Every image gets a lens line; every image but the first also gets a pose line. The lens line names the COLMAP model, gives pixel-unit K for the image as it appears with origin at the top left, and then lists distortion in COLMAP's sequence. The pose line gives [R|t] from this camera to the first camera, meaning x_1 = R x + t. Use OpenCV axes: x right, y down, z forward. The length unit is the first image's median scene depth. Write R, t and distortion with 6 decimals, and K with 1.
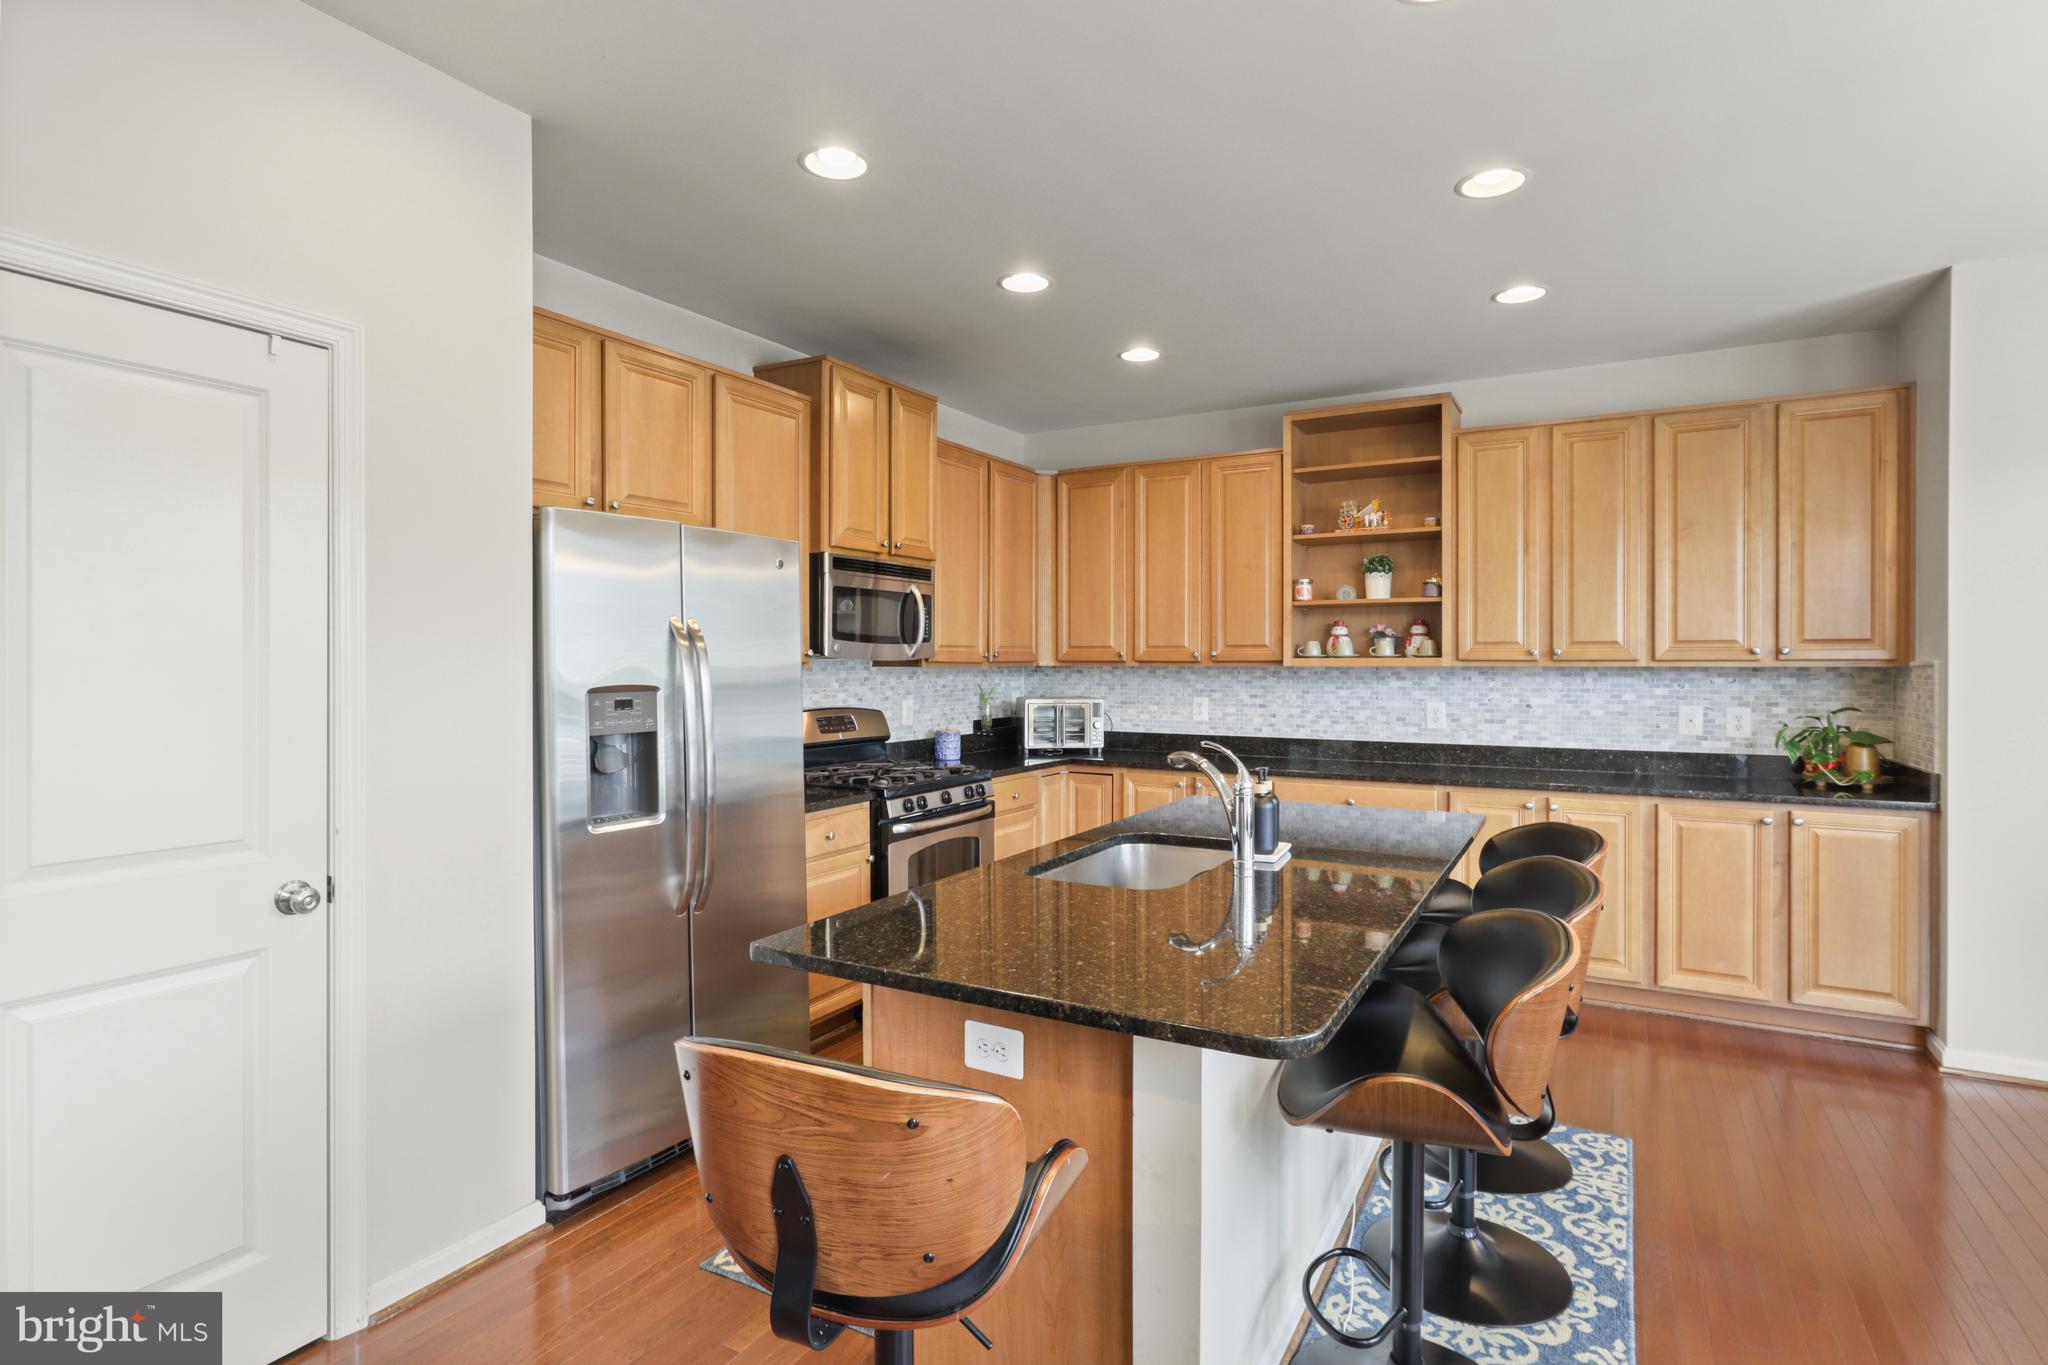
lens RADIAL K [[1028.9, 0, 1024.3], [0, 1028.9, 668.3], [0, 0, 1]] dist [-0.025348, 0.012984]
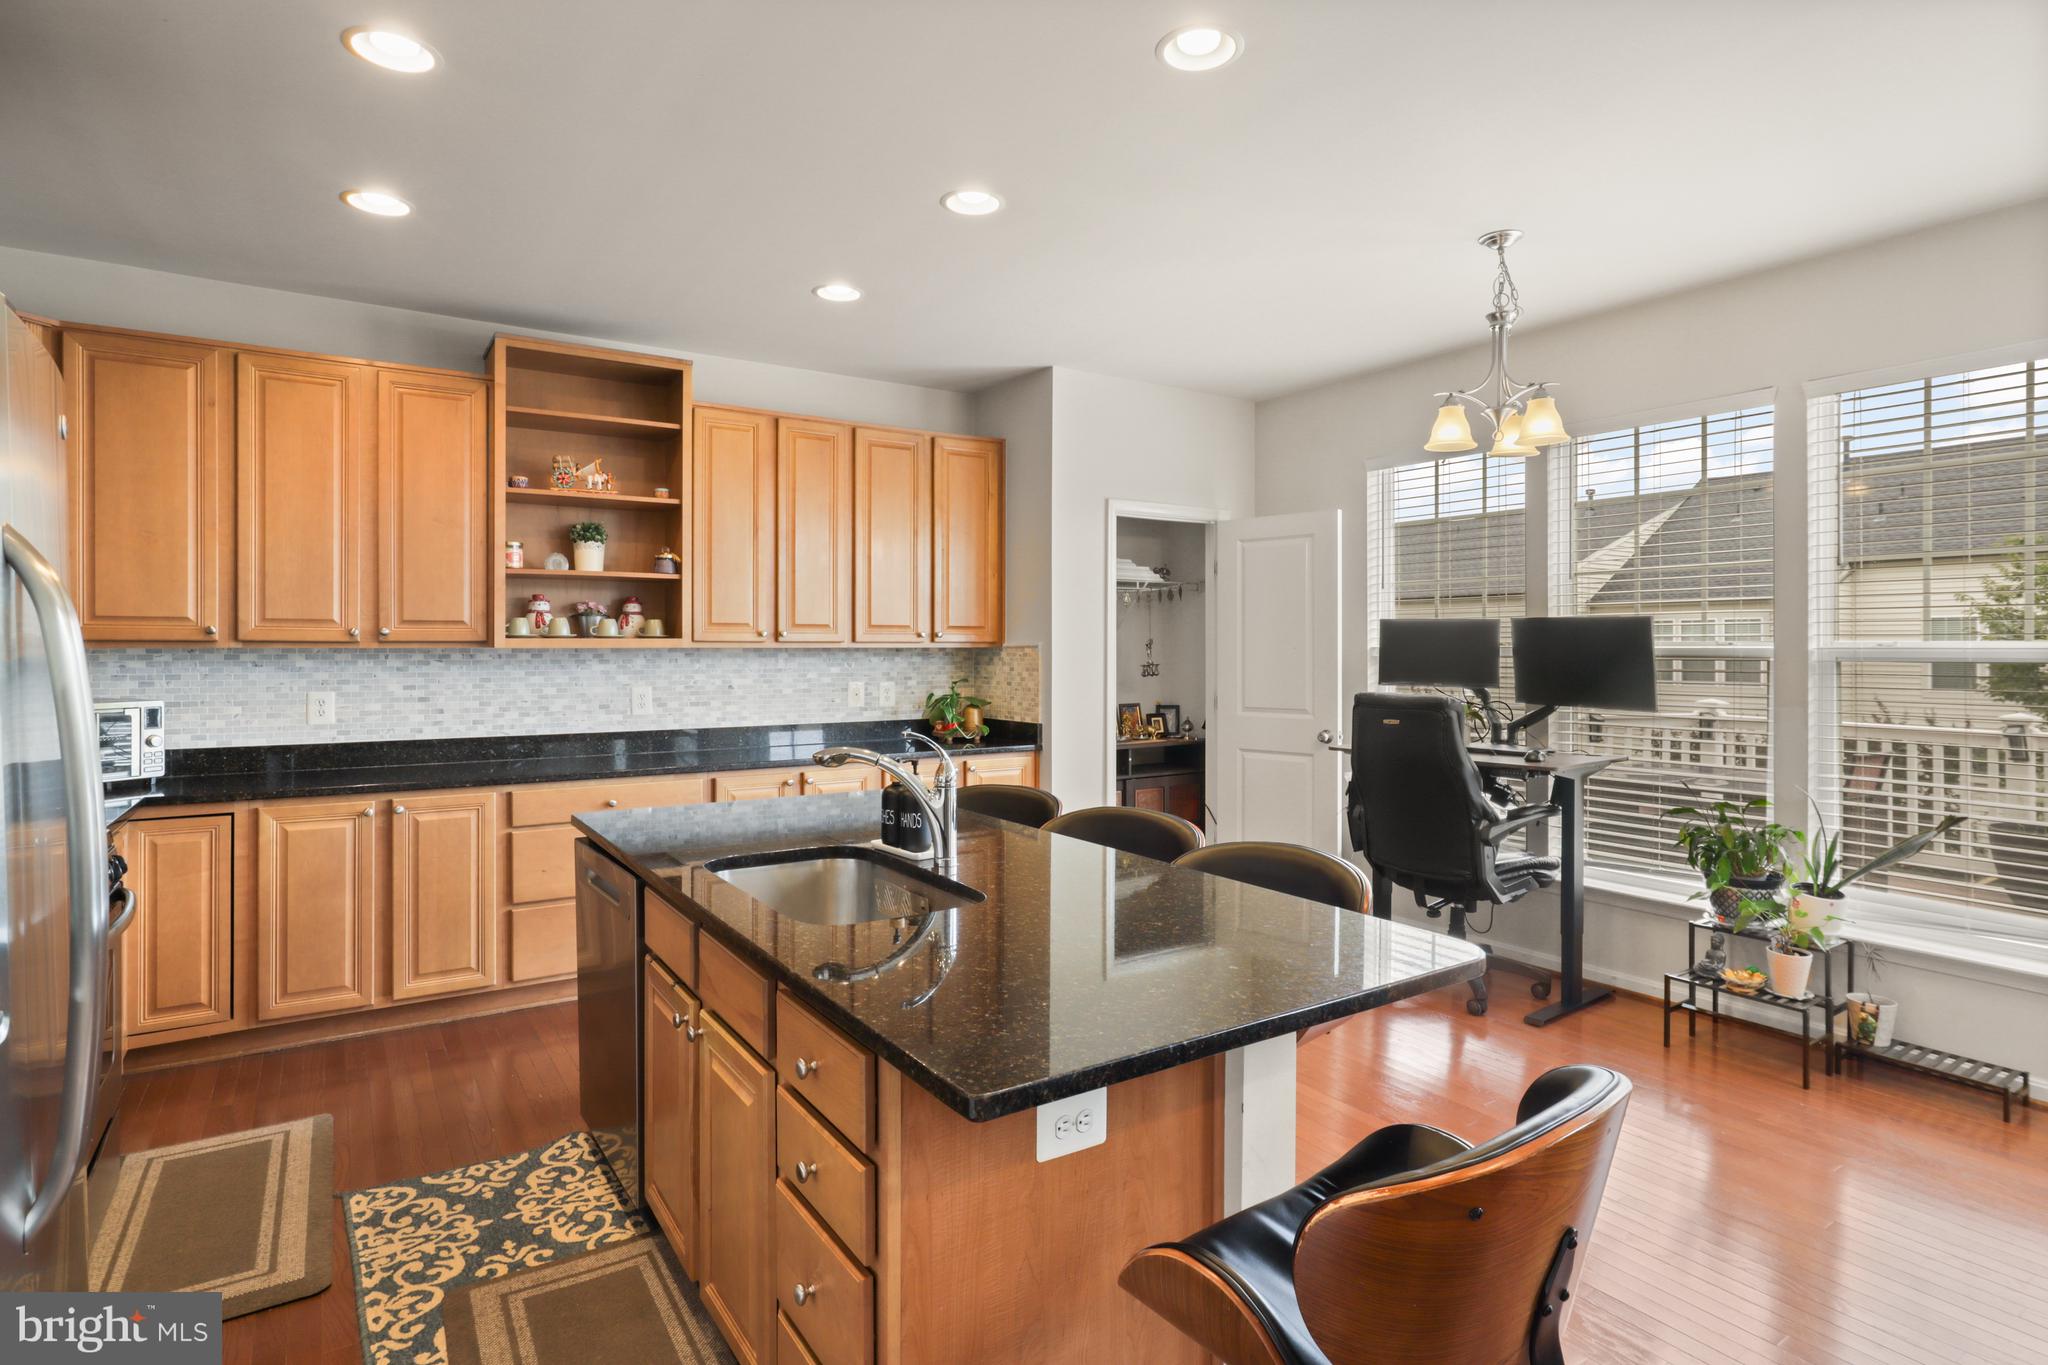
lens RADIAL K [[1107.3, 0, 1094.8], [0, 1107.3, 643.4], [0, 0, 1]] dist [0.003020, -0.000074]
pose [[0.422754, 0.002265, 0.906242, -0.339028], [0.003866, 0.999983, -0.004303, -0.000172], [-0.906236, 0.005322, 0.422738, 0.206017]]
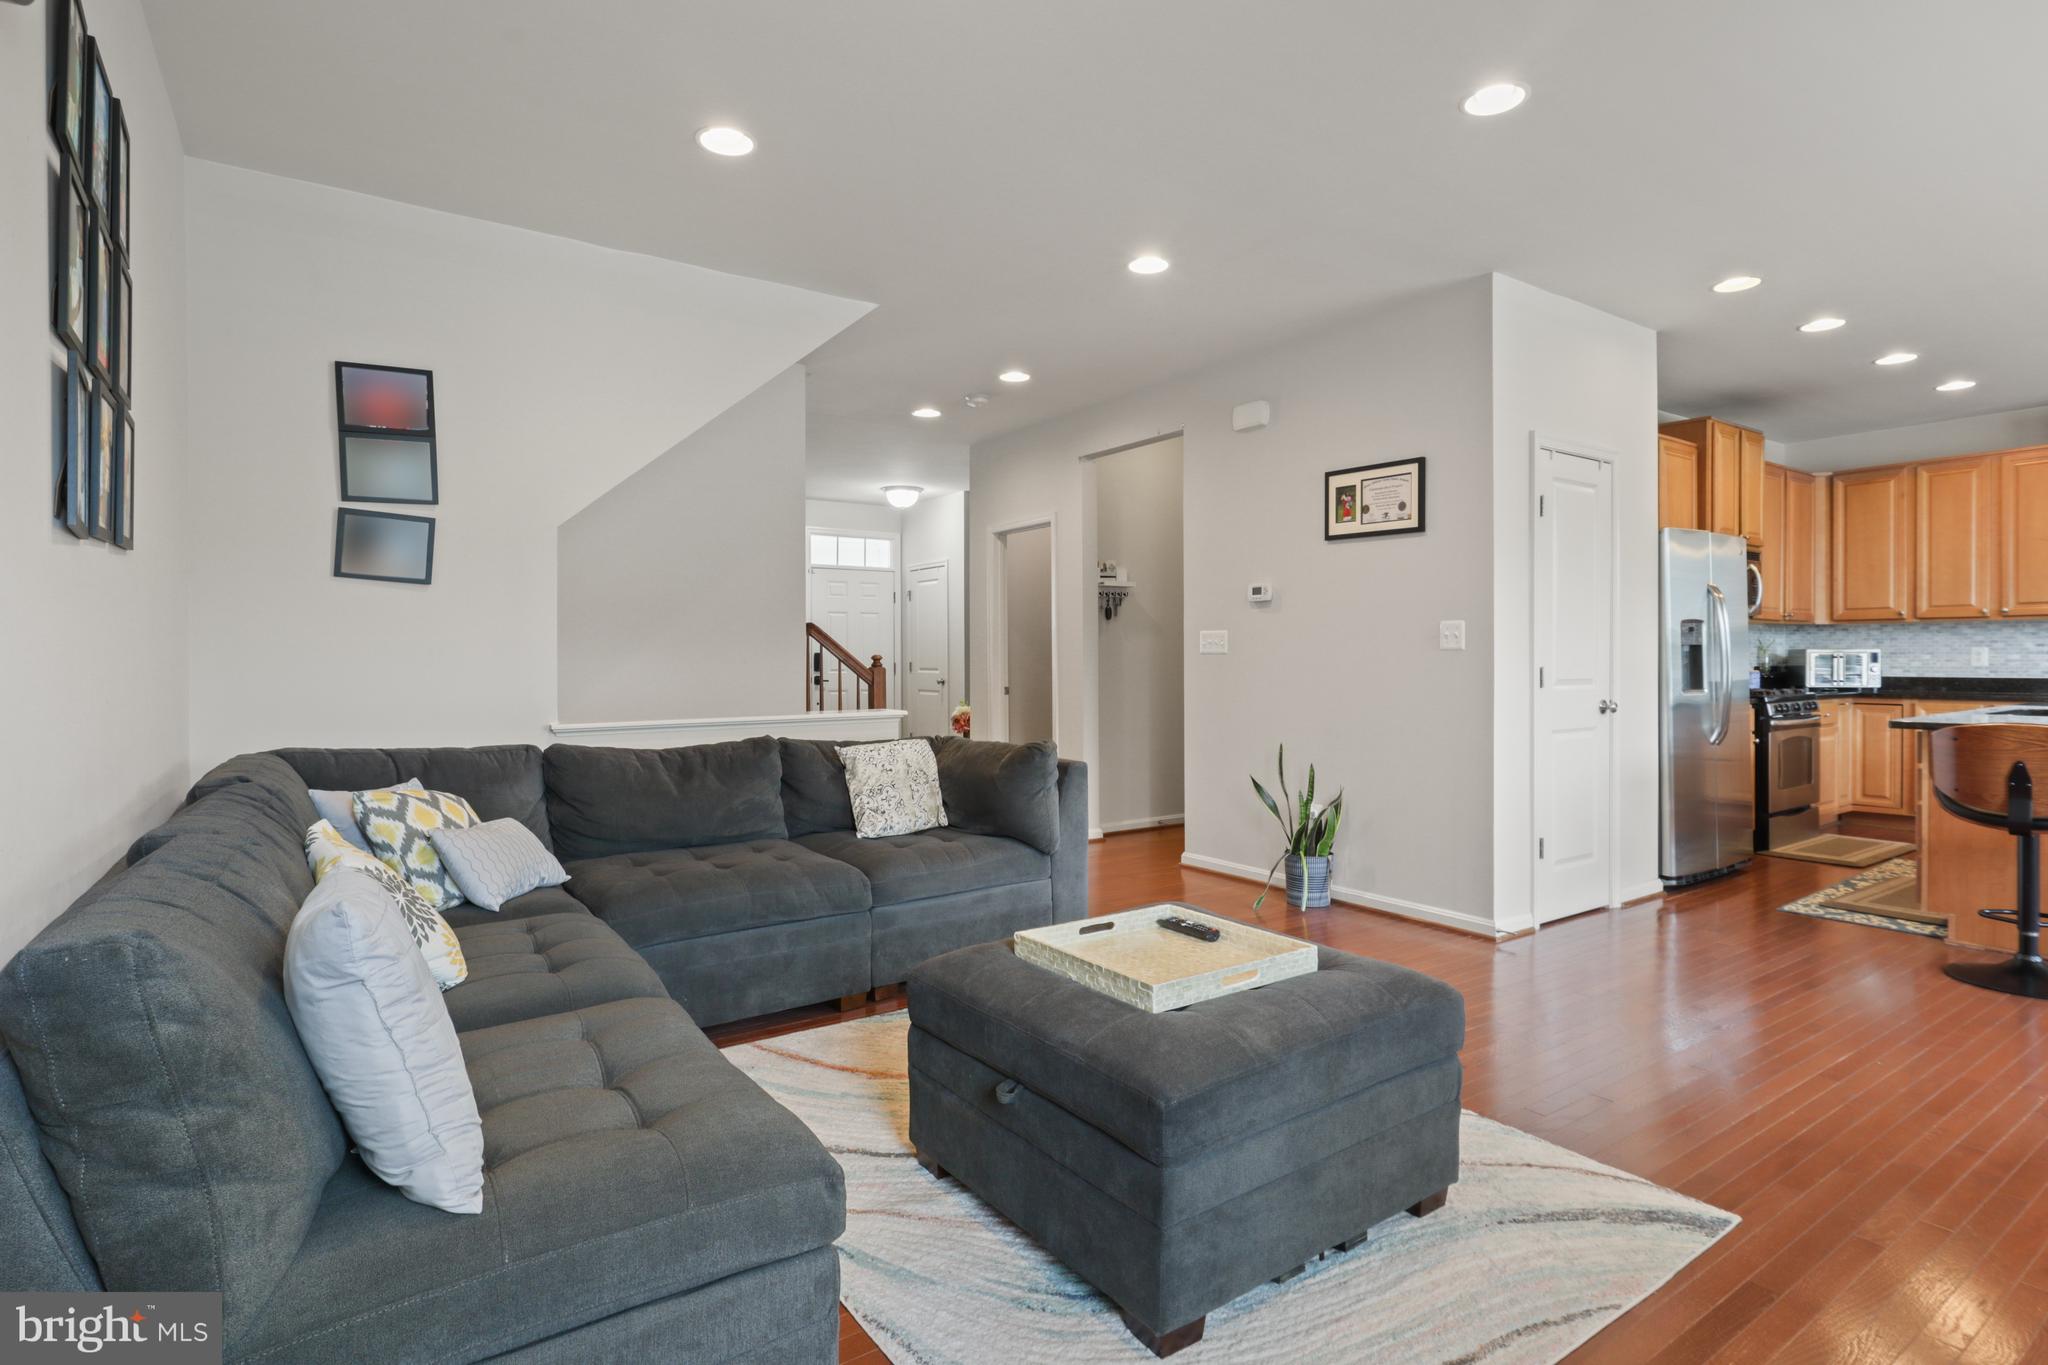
lens RADIAL K [[1028.9, 0, 1008.9], [0, 1028.9, 670.9], [0, 0, 1]] dist [-0.025348, 0.012984]
pose [[0.897276, -0.000003, -0.441471, -0.374814], [0.002123, 0.999988, 0.004308, 0.054913], [0.441466, -0.004803, 0.897265, -0.678449]]
